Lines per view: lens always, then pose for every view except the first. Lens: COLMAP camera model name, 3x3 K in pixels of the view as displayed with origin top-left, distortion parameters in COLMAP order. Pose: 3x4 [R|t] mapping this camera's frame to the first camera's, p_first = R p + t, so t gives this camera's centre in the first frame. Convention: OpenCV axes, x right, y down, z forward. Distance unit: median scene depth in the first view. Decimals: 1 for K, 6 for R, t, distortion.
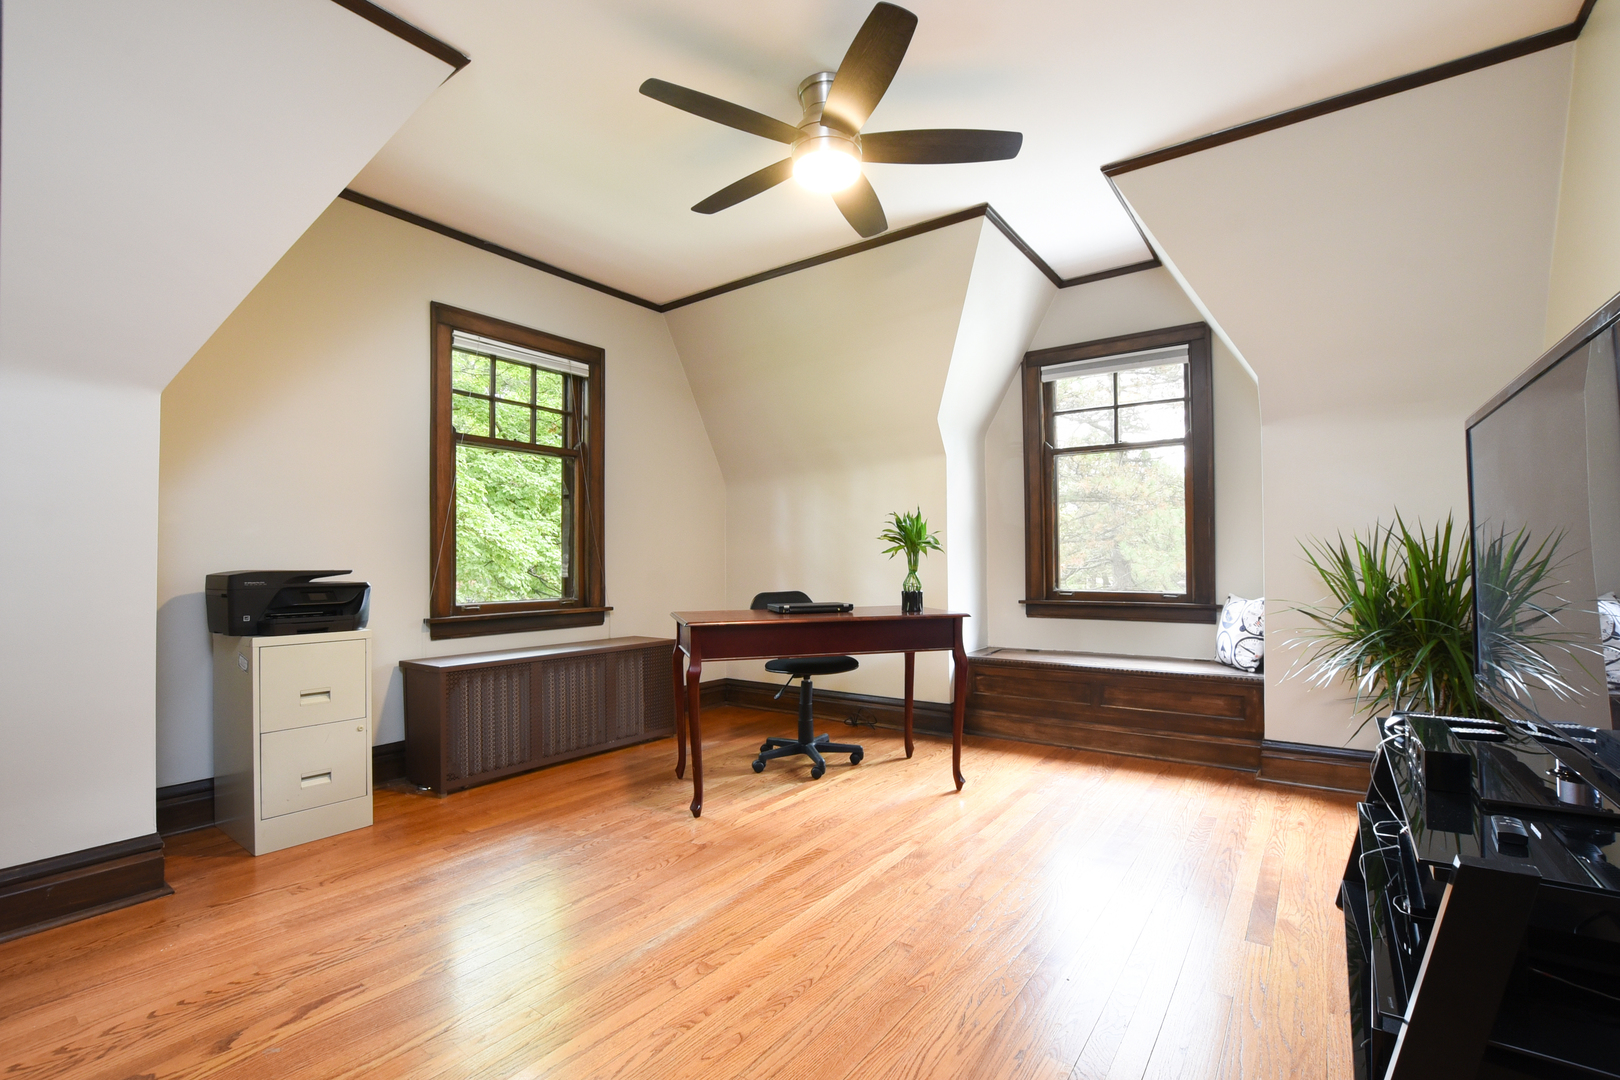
lens RADIAL K [[712.3, 0, 798.3], [0, 712.3, 548.6], [0, 0, 1]] dist [-0.032502, 0.005017]
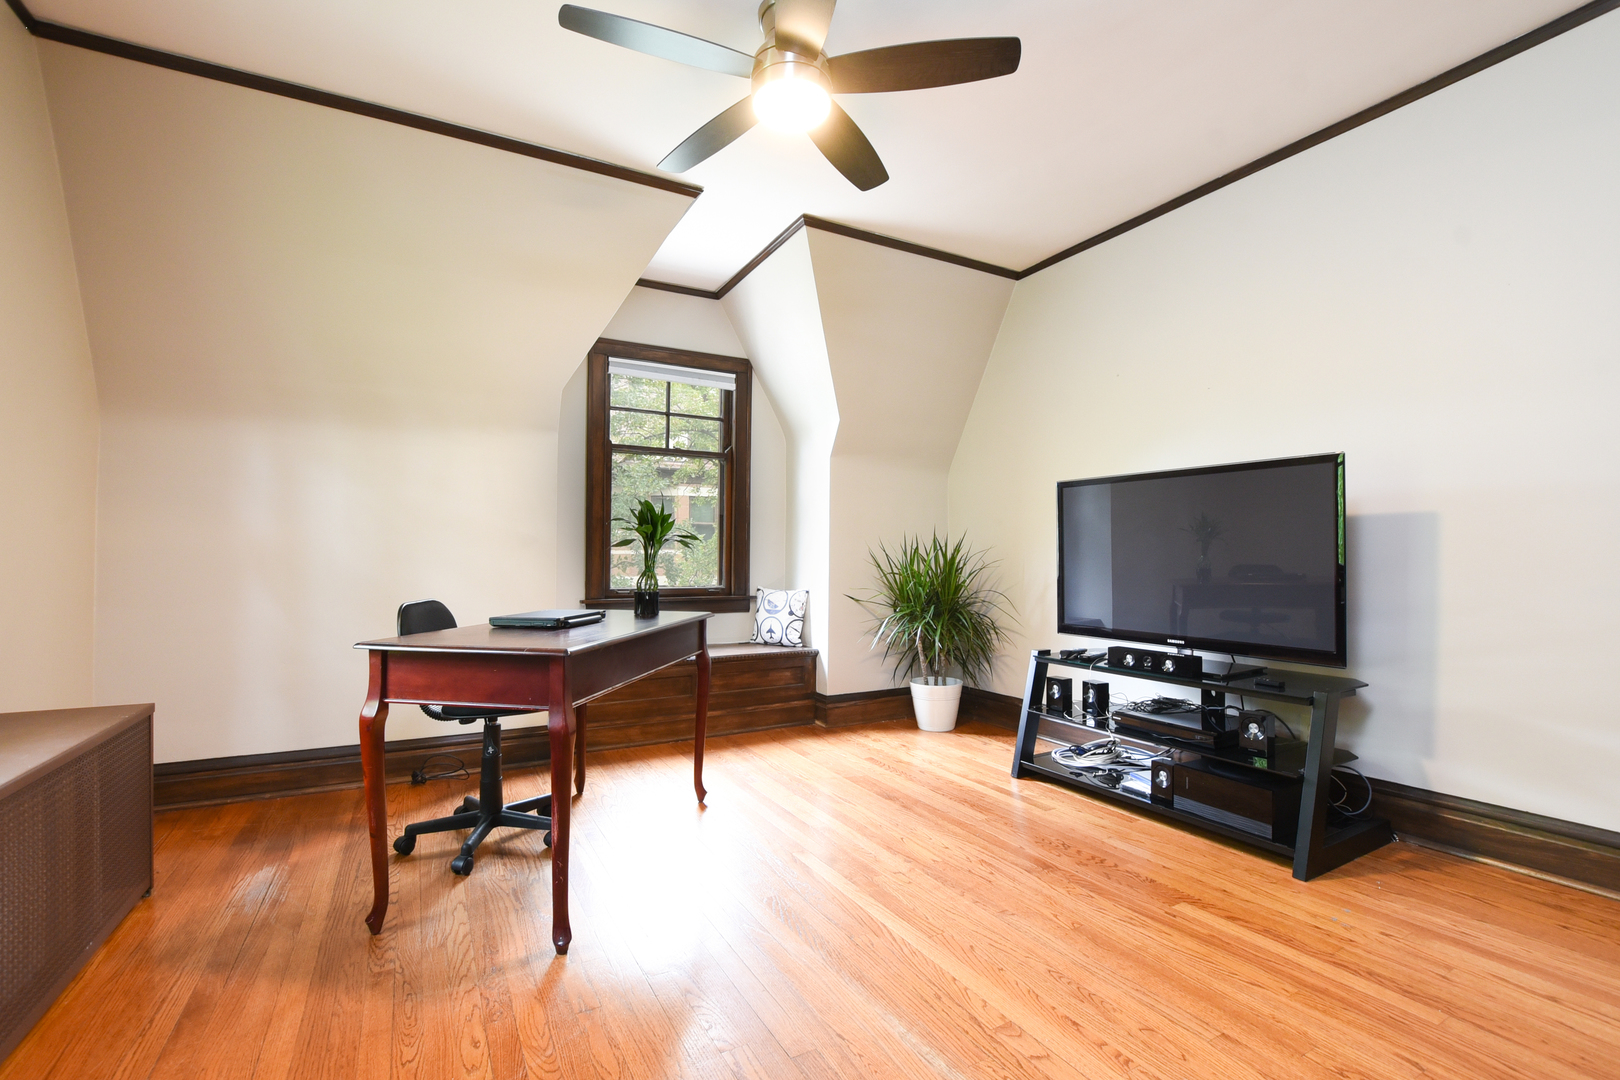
lens RADIAL K [[712.3, 0, 805.0], [0, 712.3, 539.9], [0, 0, 1]] dist [-0.032502, 0.005017]
pose [[0.431699, 0.031439, 0.901470, -0.496607], [-0.021708, 0.999465, -0.024461, 0.013054], [-0.901756, -0.009009, 0.432151, 0.416581]]
